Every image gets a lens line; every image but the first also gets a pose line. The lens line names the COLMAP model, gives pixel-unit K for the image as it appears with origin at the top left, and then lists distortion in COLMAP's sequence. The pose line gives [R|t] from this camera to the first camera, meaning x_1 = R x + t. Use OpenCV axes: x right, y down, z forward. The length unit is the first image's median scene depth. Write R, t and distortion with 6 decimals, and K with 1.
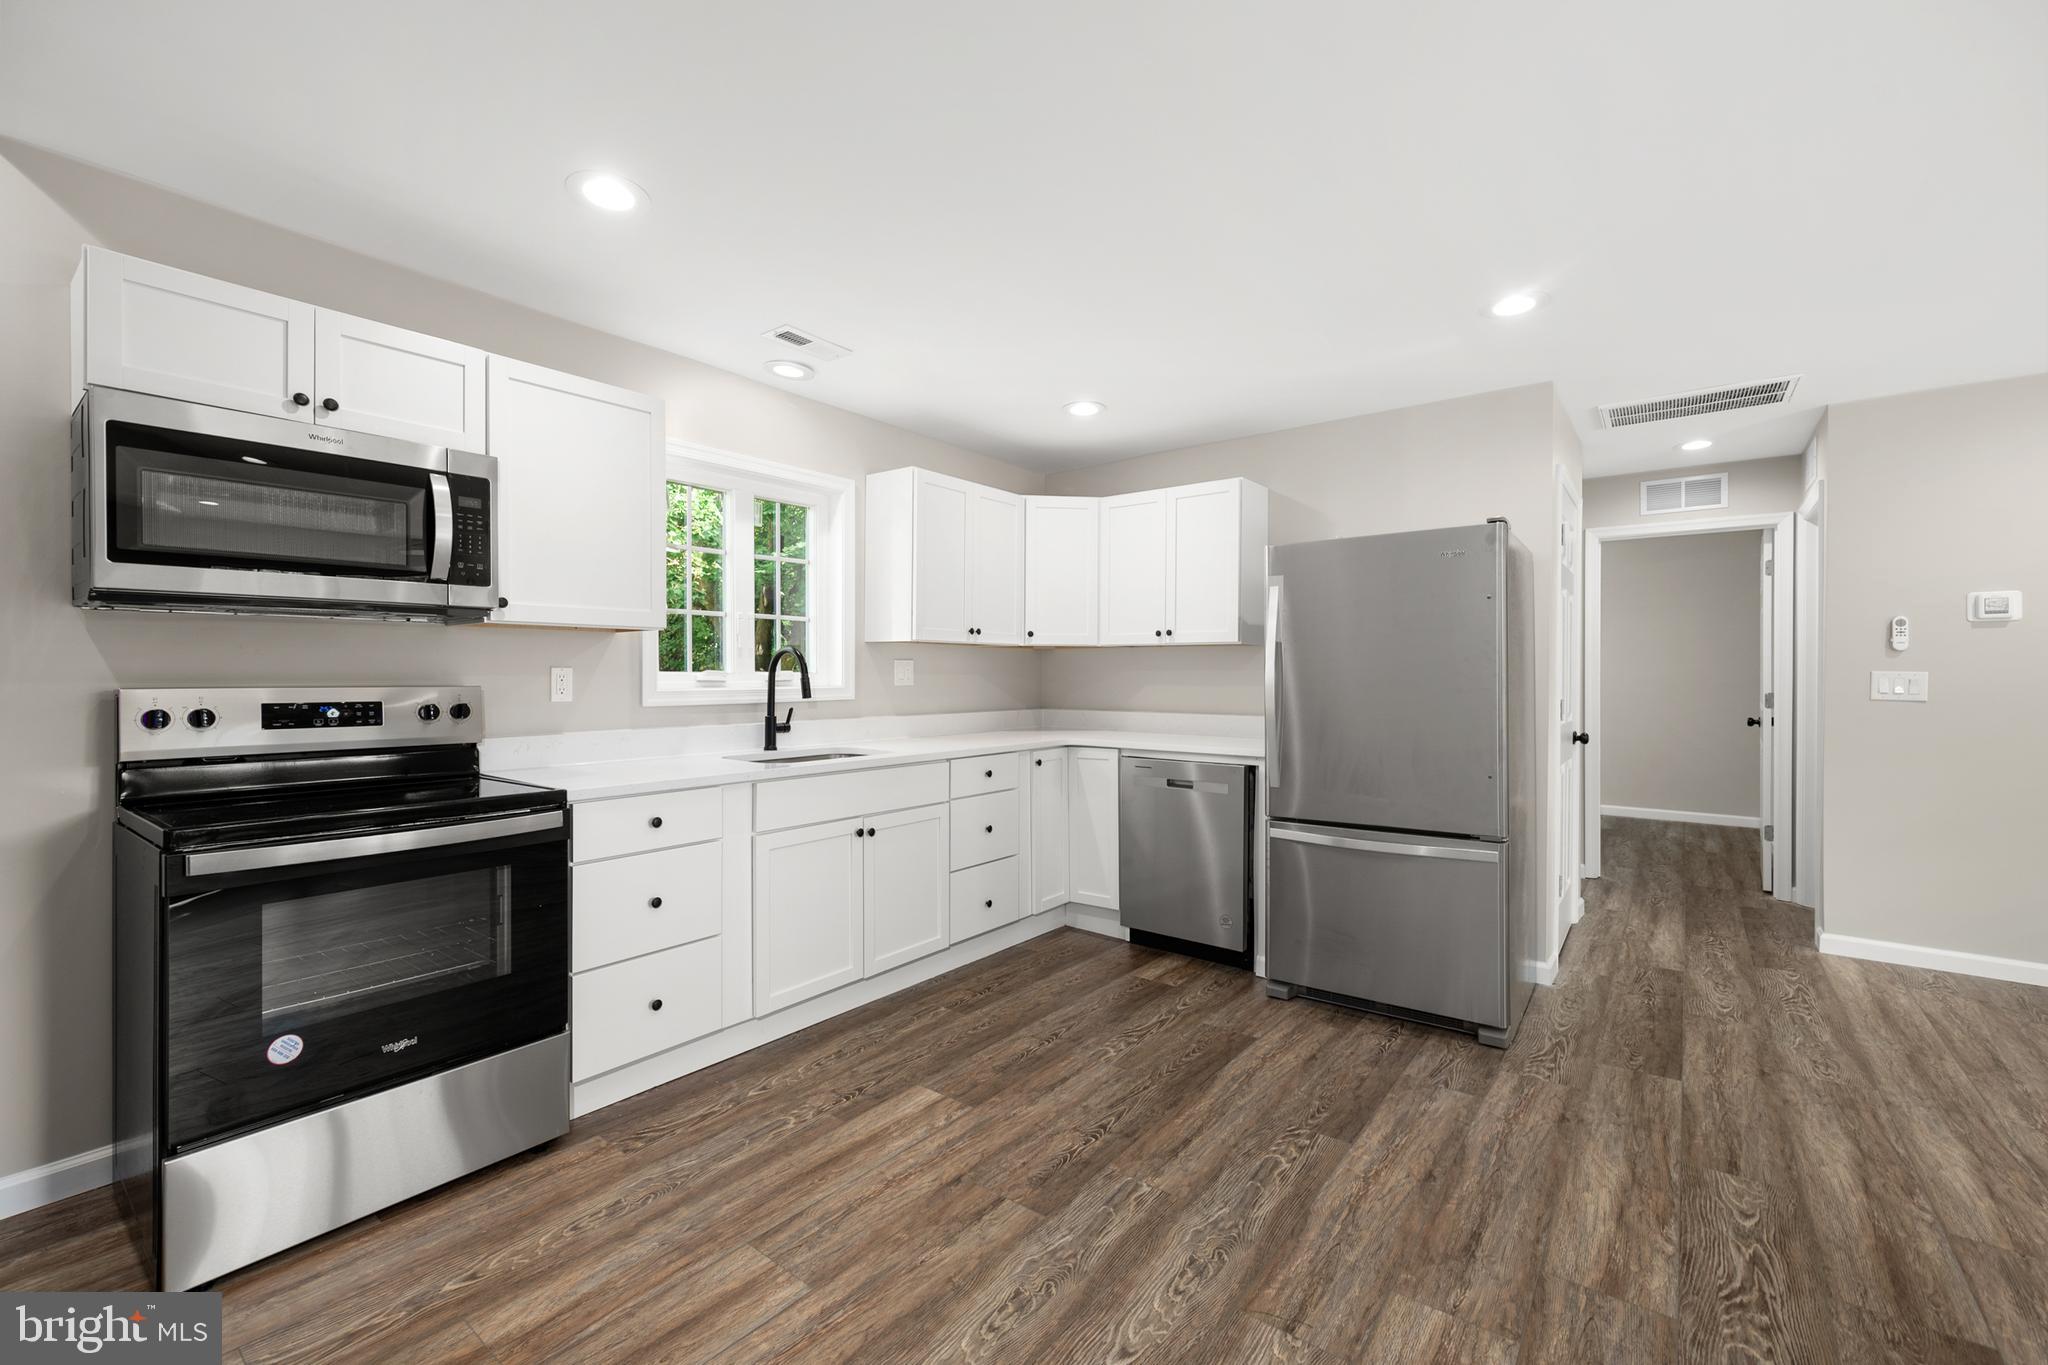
lens RADIAL K [[865.9, 0, 1010.5], [0, 865.9, 673.0], [0, 0, 1]] dist [-0.002047, 0.000604]
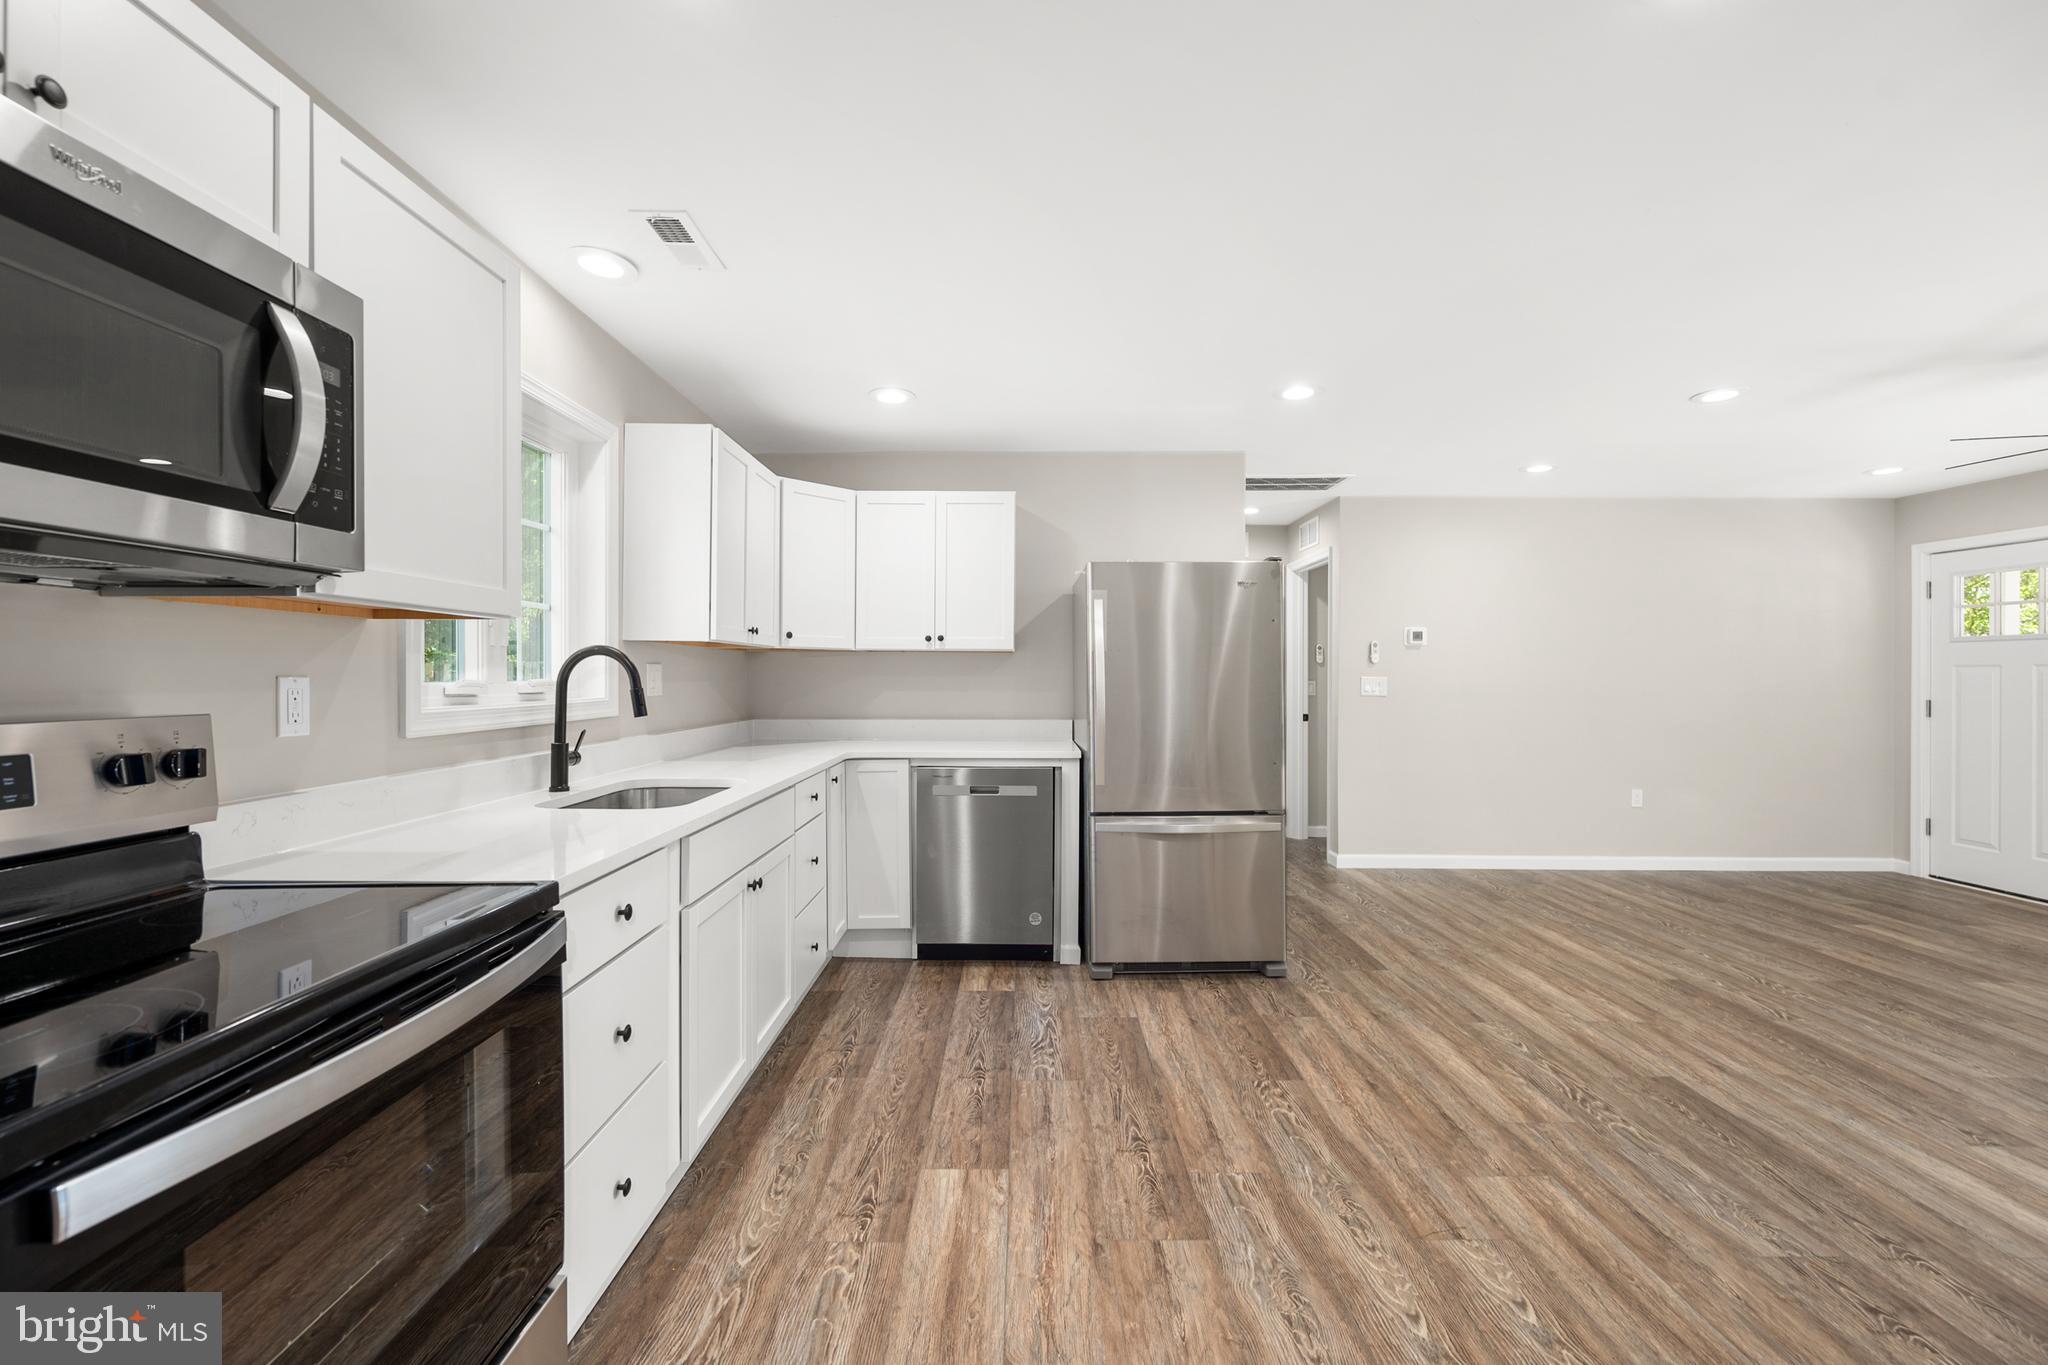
lens RADIAL K [[851.9, 0, 1028.0], [0, 851.9, 673.0], [0, 0, 1]] dist [0.001306, 0.000391]
pose [[0.782247, 0.000920, 0.622968, -0.454686], [-0.000659, 1.000000, -0.000650, -0.008289], [-0.622969, 0.000098, 0.782247, 0.234561]]
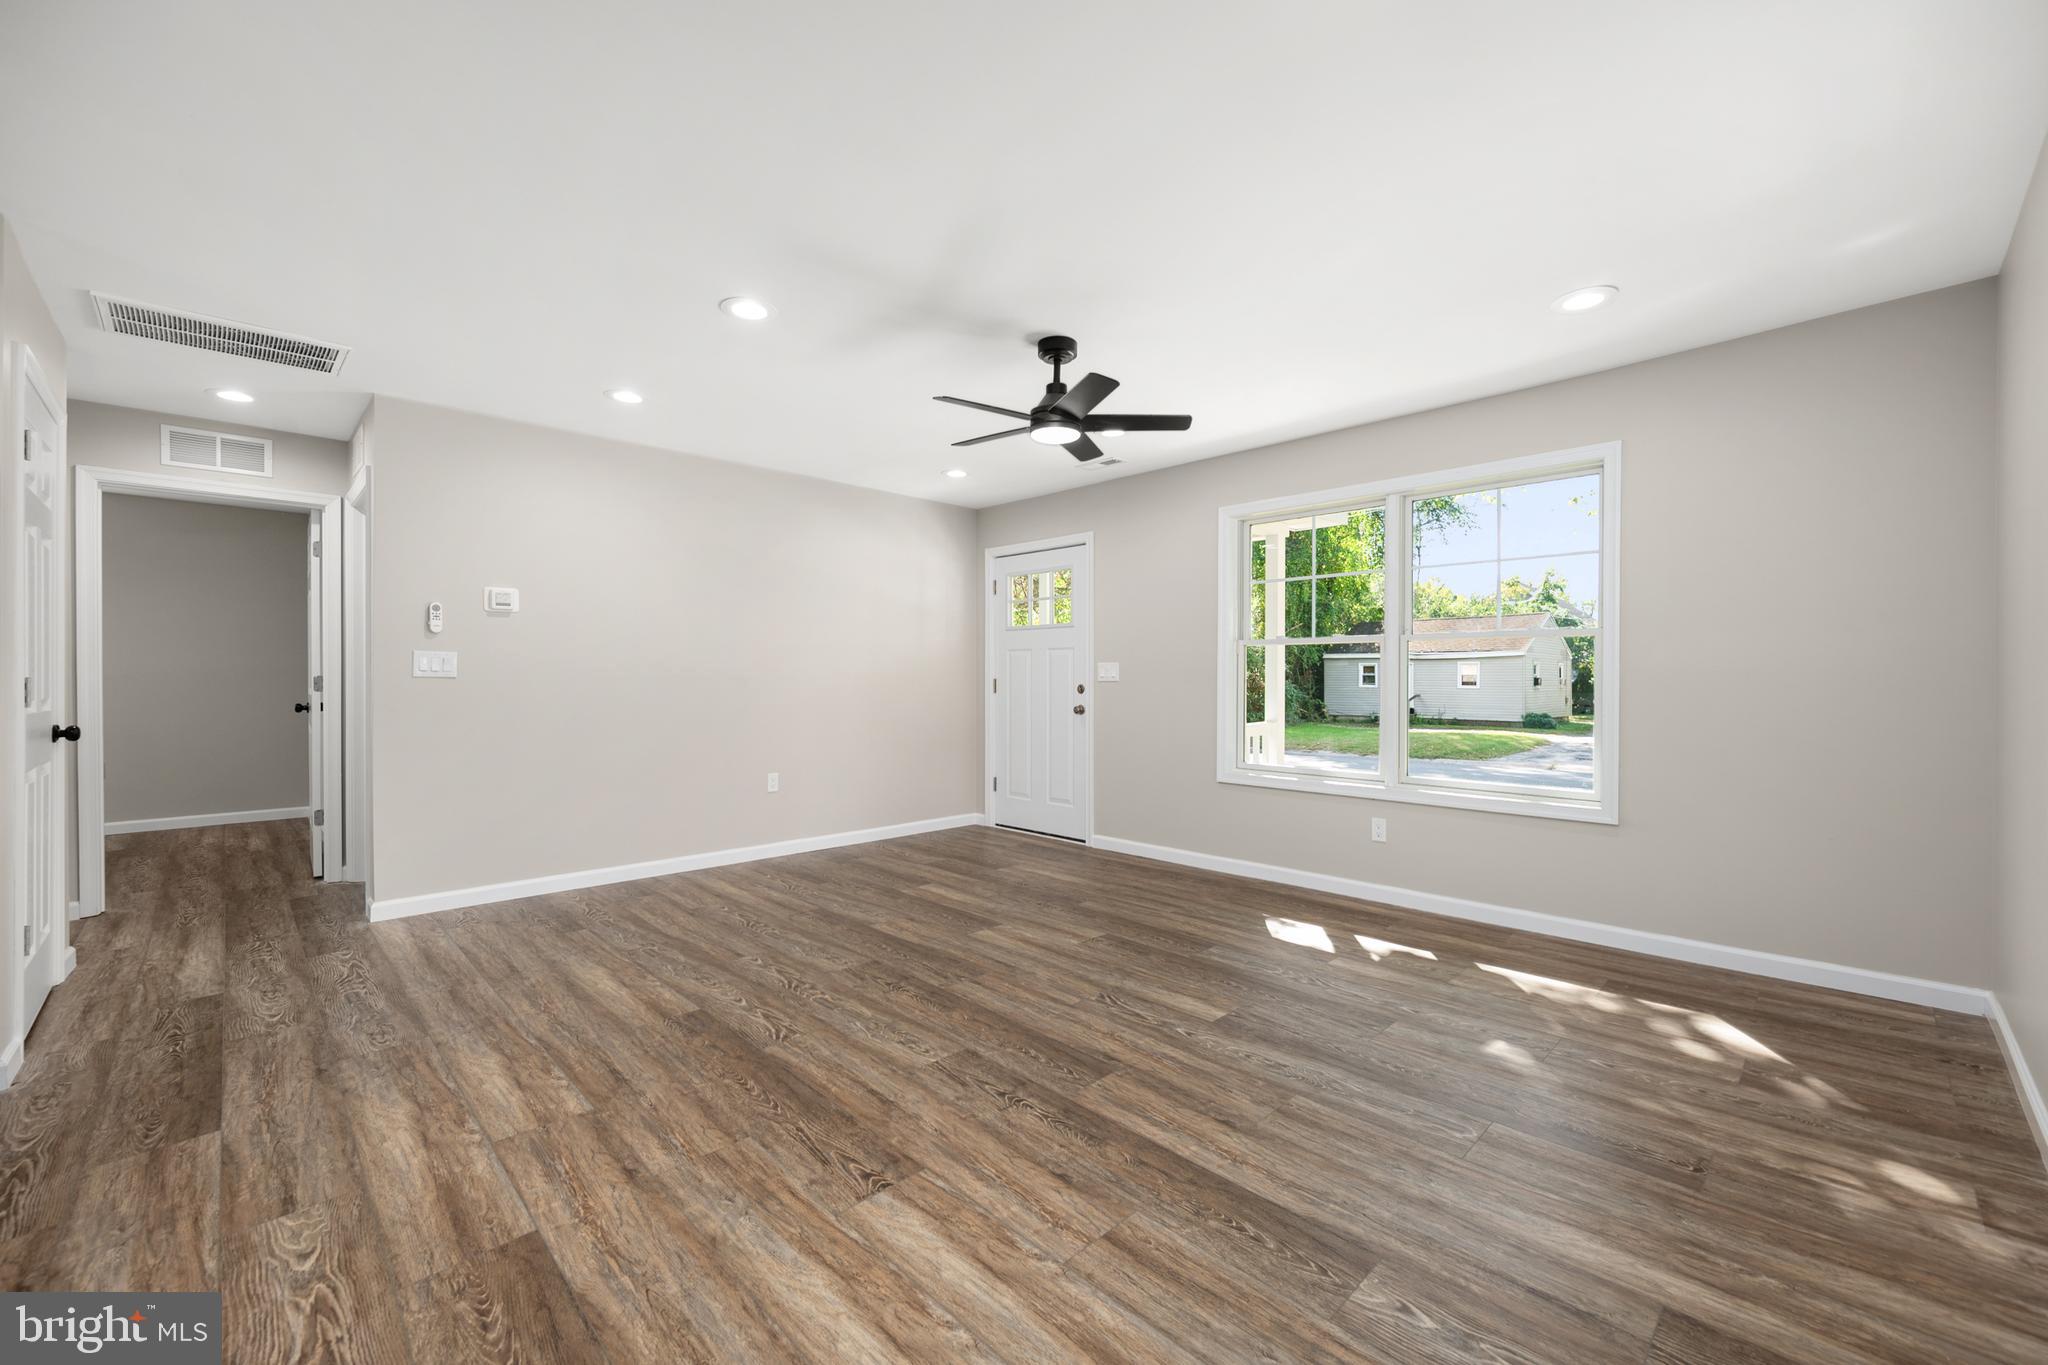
lens RADIAL K [[810.9, 0, 1027.3], [0, 810.9, 681.7], [0, 0, 1]] dist [0.000923, 0.000818]
pose [[0.128539, -0.008560, 0.991668, 0.094748], [0.000405, 0.999963, 0.008579, 0.033630], [-0.991704, -0.000701, 0.128537, 0.118972]]
